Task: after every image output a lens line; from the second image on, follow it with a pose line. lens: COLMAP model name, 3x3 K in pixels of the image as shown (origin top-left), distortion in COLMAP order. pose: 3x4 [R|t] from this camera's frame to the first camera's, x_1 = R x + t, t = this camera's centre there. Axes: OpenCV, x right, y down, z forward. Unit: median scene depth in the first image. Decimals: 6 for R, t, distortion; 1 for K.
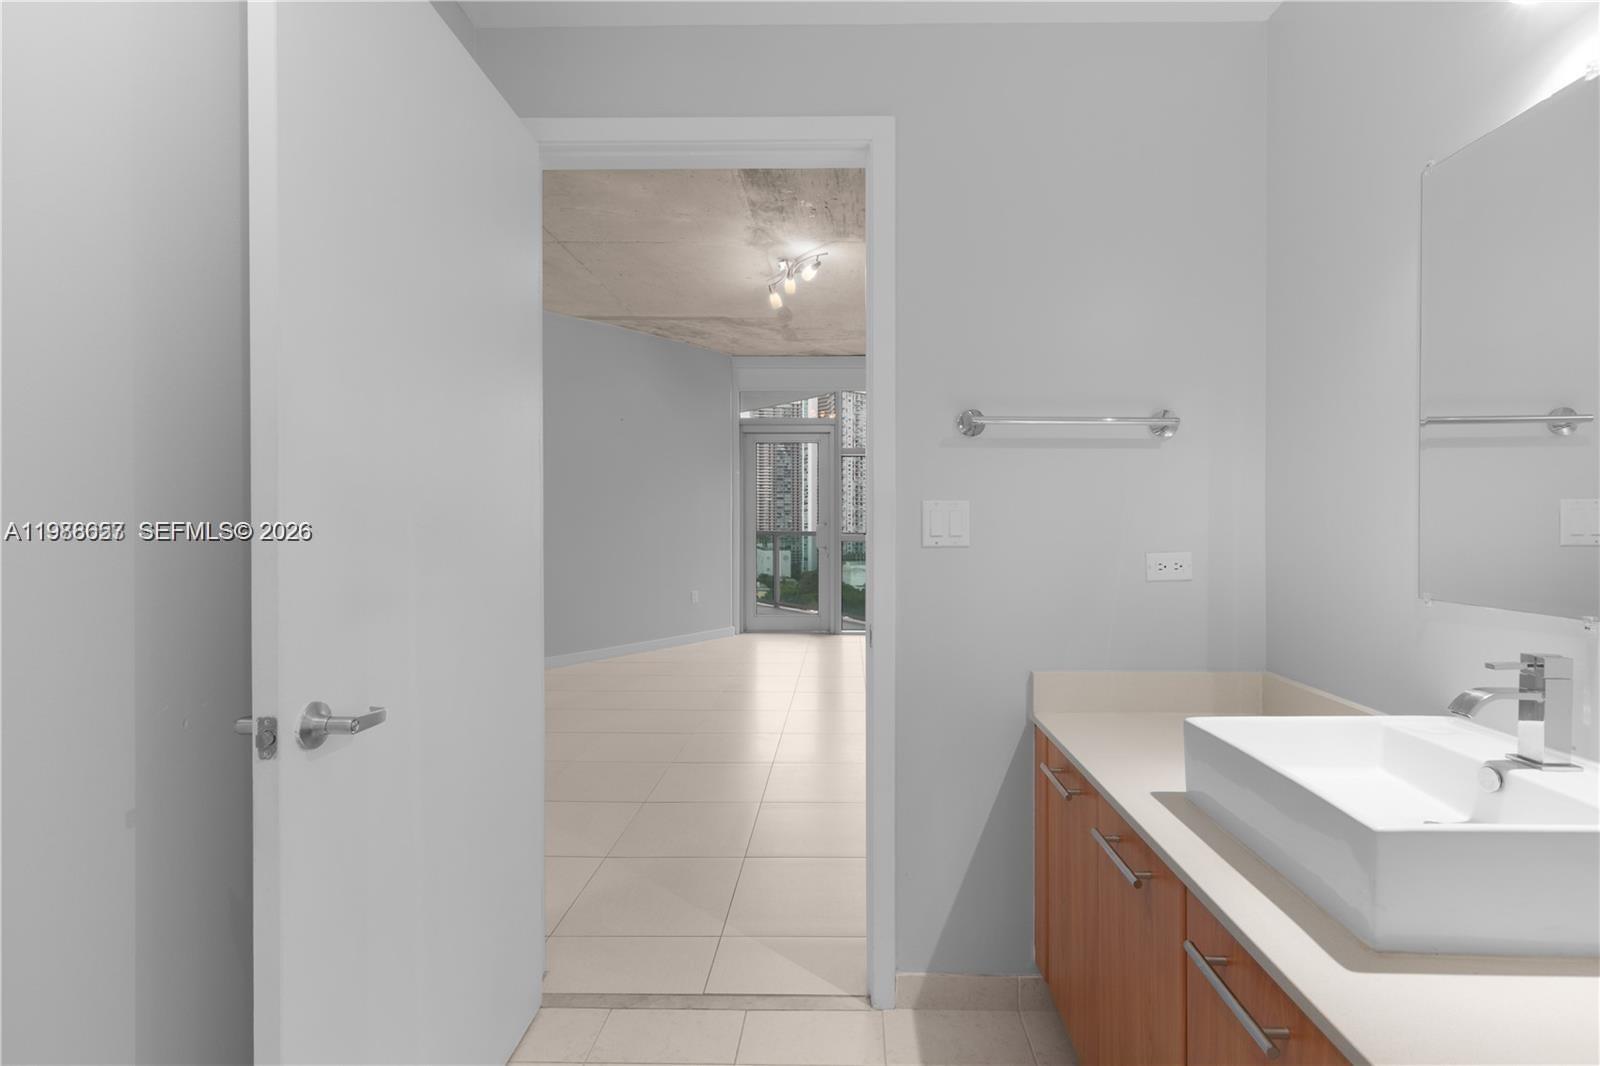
lens RADIAL K [[749.8, 0, 823.4], [0, 749.8, 535.6], [0, 0, 1]] dist [0.006136, 0.001782]
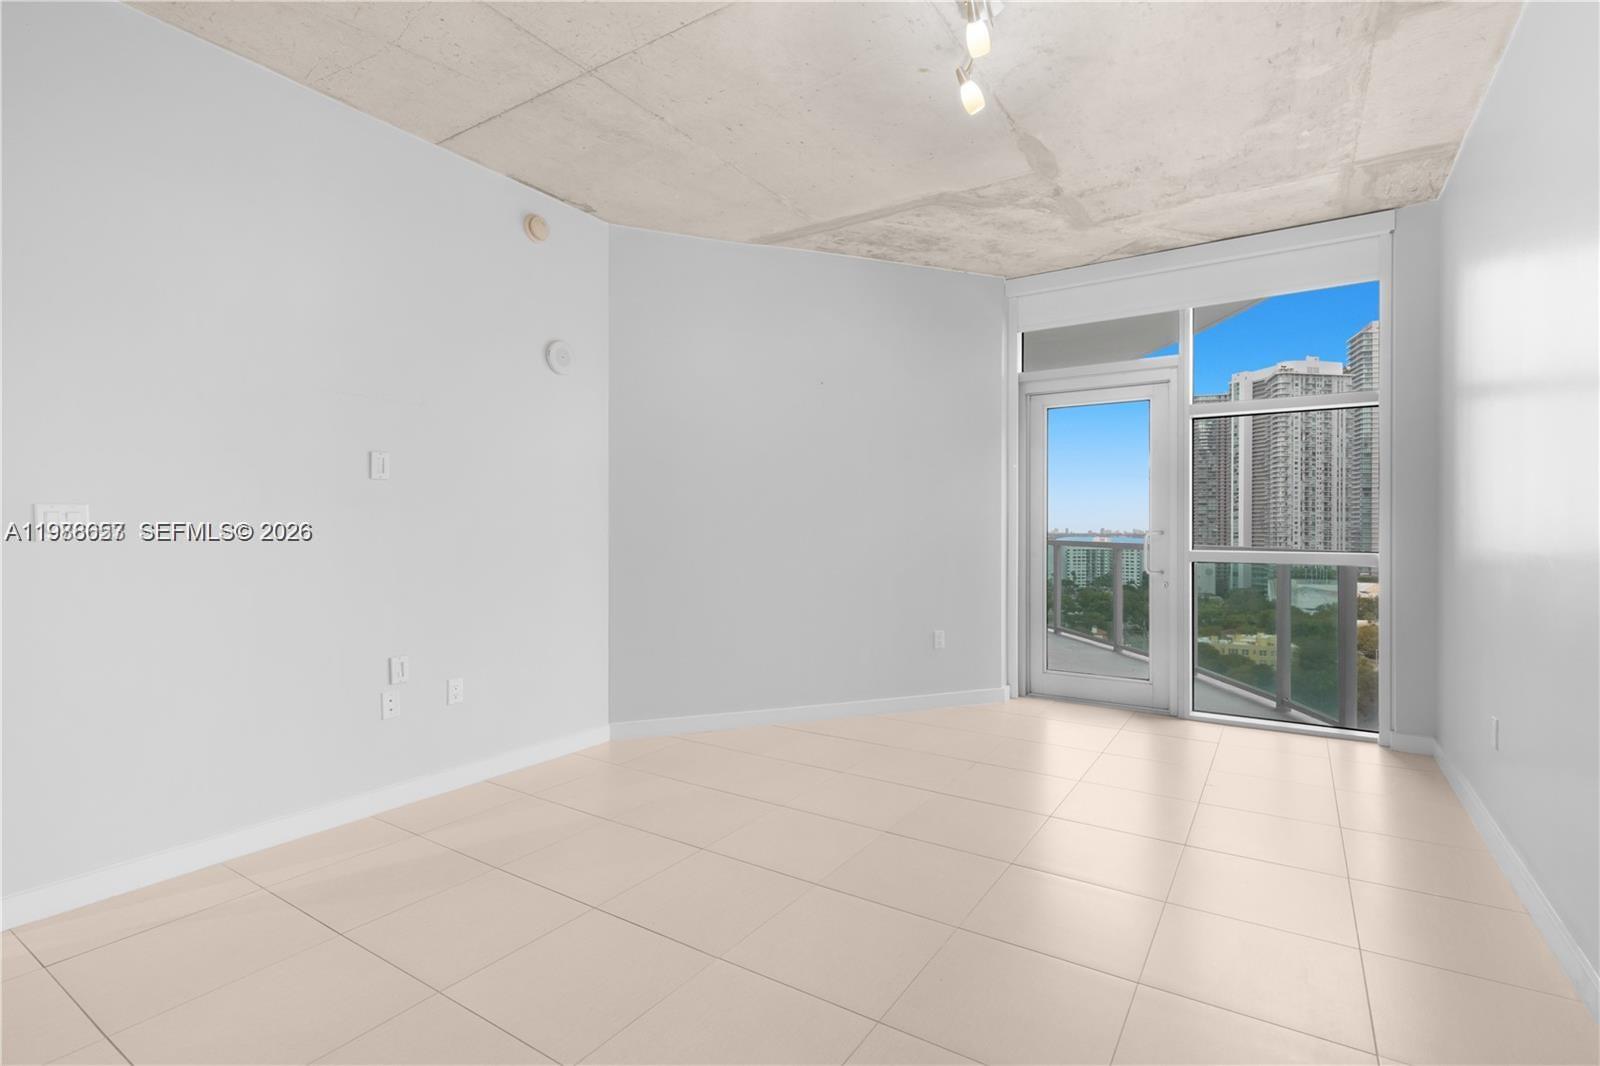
lens RADIAL K [[749.8, 0, 808.4], [0, 749.8, 533.1], [0, 0, 1]] dist [0.006136, 0.001782]
pose [[0.856426, 0.003969, -0.516254, 0.076563], [-0.011736, 0.999862, -0.011783, -0.005164], [0.516136, 0.016150, 0.856355, 0.359221]]
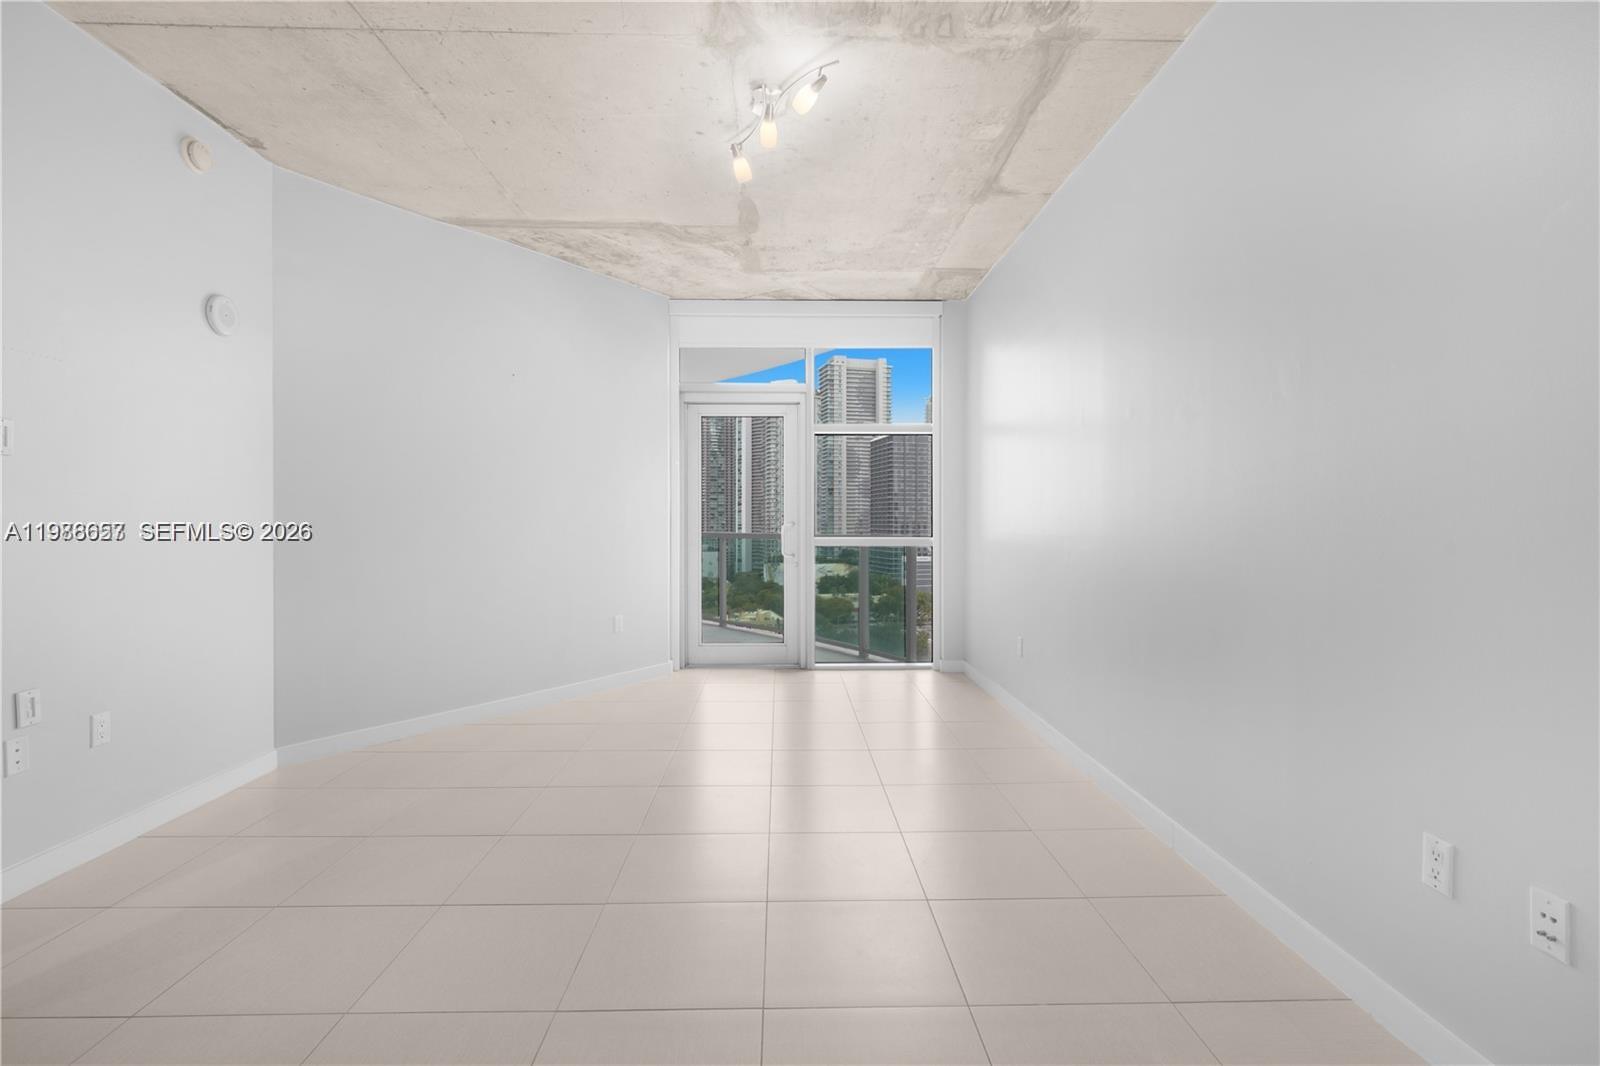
lens RADIAL K [[749.8, 0, 789.5], [0, 749.8, 529.7], [0, 0, 1]] dist [0.006136, 0.001782]
pose [[0.999049, -0.000789, 0.043602, -0.036901], [0.001199, 0.999955, -0.009365, -0.002625], [-0.043592, 0.009408, 0.999005, 0.261753]]
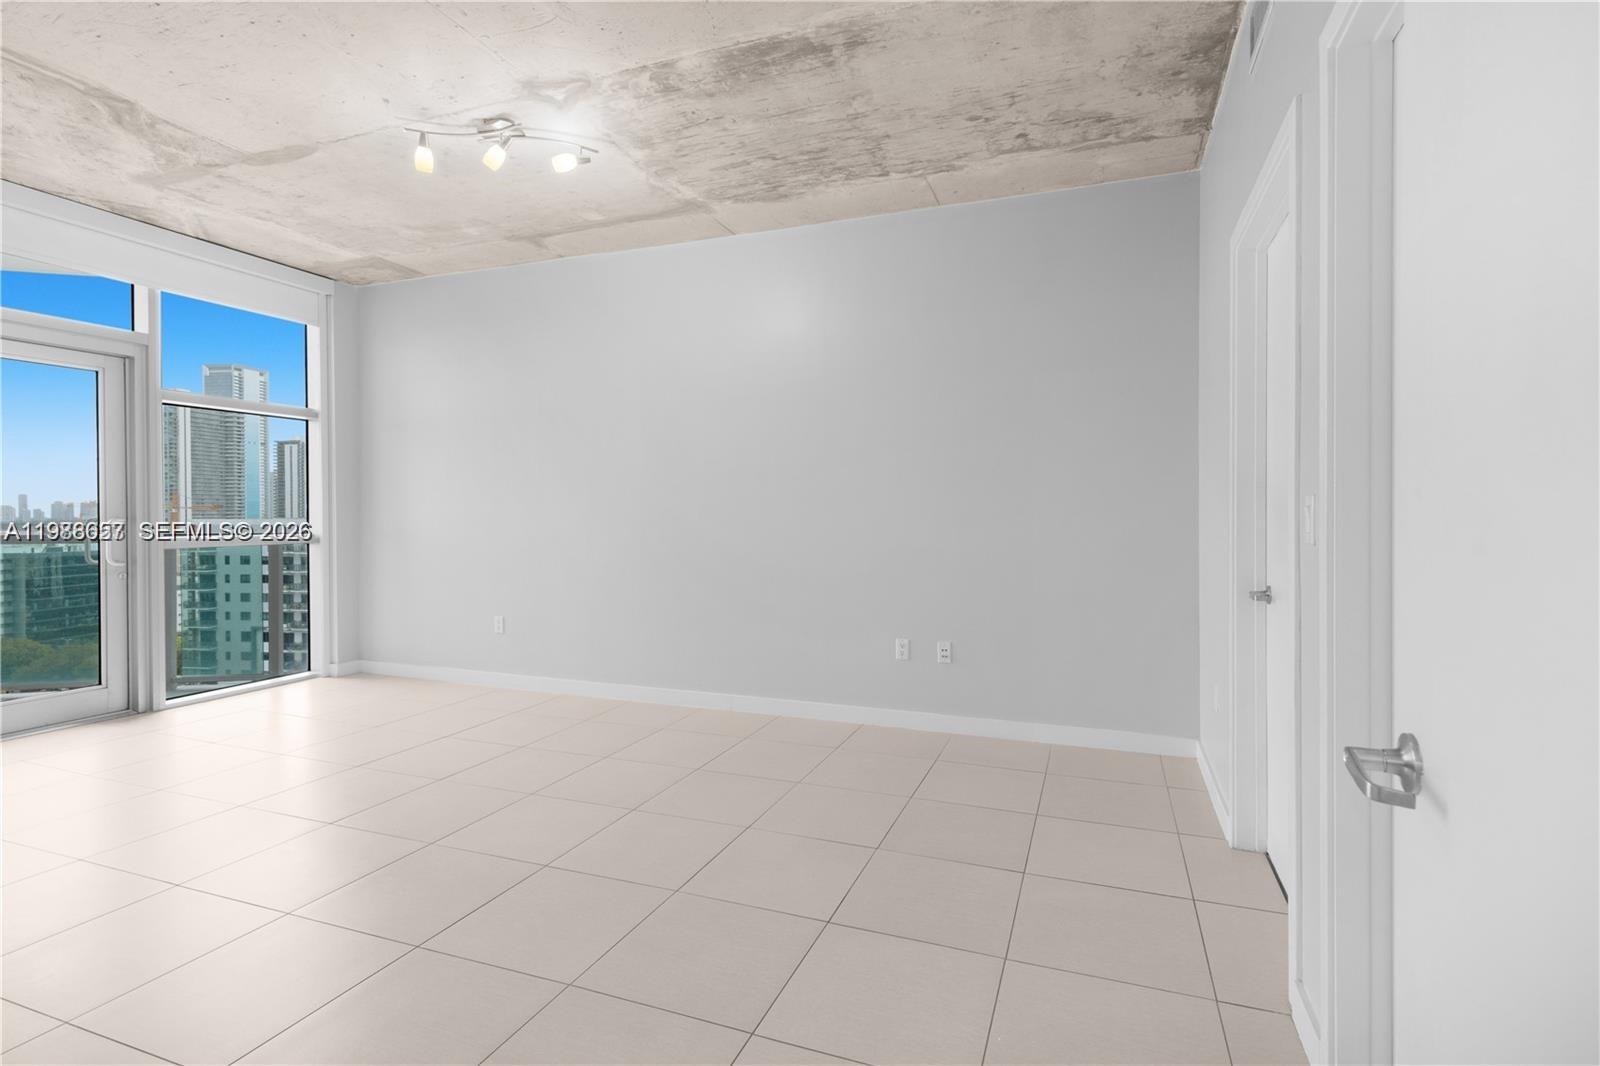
lens RADIAL K [[749.8, 0, 827.7], [0, 749.8, 516.4], [0, 0, 1]] dist [0.006136, 0.001782]
pose [[0.313621, -0.007221, 0.949521, -0.391811], [0.022722, 0.999742, 0.000098, -0.006524], [-0.949276, 0.021545, 0.313704, 0.349332]]
